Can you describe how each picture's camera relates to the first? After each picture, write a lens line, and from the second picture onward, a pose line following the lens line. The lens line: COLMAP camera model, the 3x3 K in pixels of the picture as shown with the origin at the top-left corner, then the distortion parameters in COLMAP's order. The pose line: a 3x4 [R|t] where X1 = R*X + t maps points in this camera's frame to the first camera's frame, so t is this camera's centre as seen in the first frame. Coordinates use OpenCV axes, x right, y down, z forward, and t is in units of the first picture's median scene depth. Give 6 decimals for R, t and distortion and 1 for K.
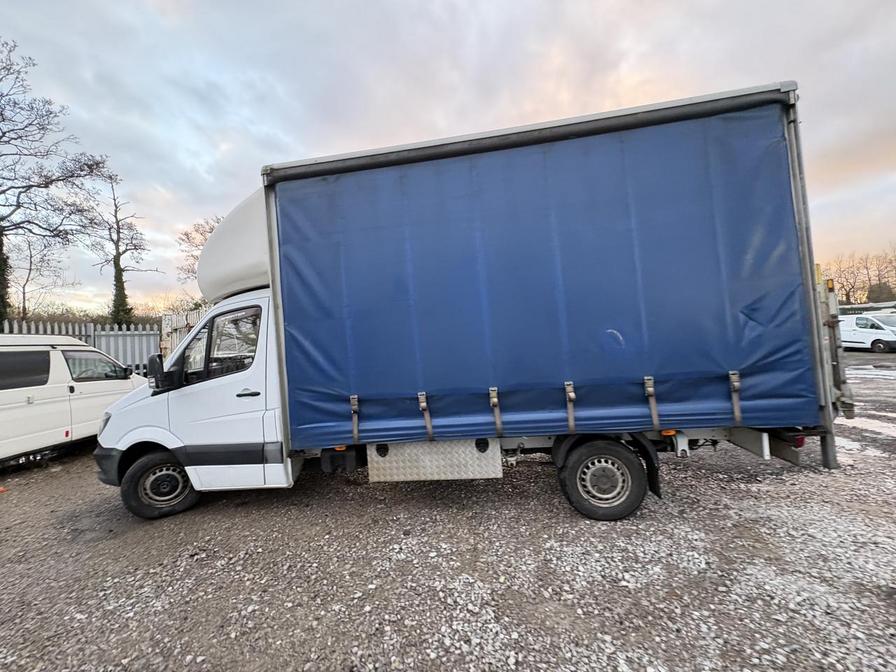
lens RADIAL K [[355.3, 0, 448.0], [0, 355.3, 336.0], [0, 0, 1]] dist [0.000479, 0.000204]
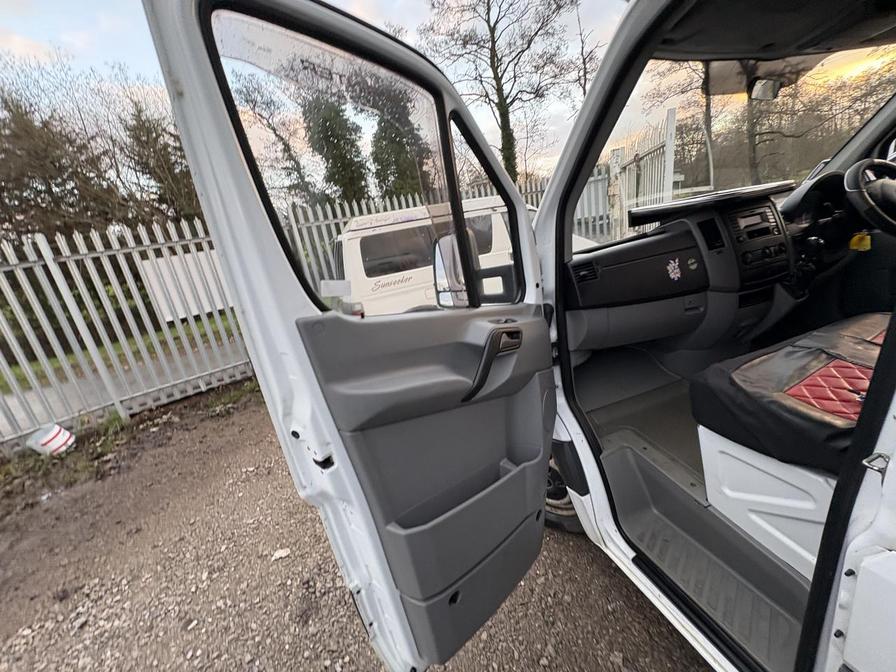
lens RADIAL K [[356.0, 0, 449.1], [0, 356.0, 336.9], [0, 0, 1]] dist [-0.000172, -0.000446]
pose [[0.427851, 0.231355, -0.873738, -0.185649], [0.158183, 0.932600, 0.324400, 0.013810], [0.889900, -0.277005, 0.362417, 0.307678]]
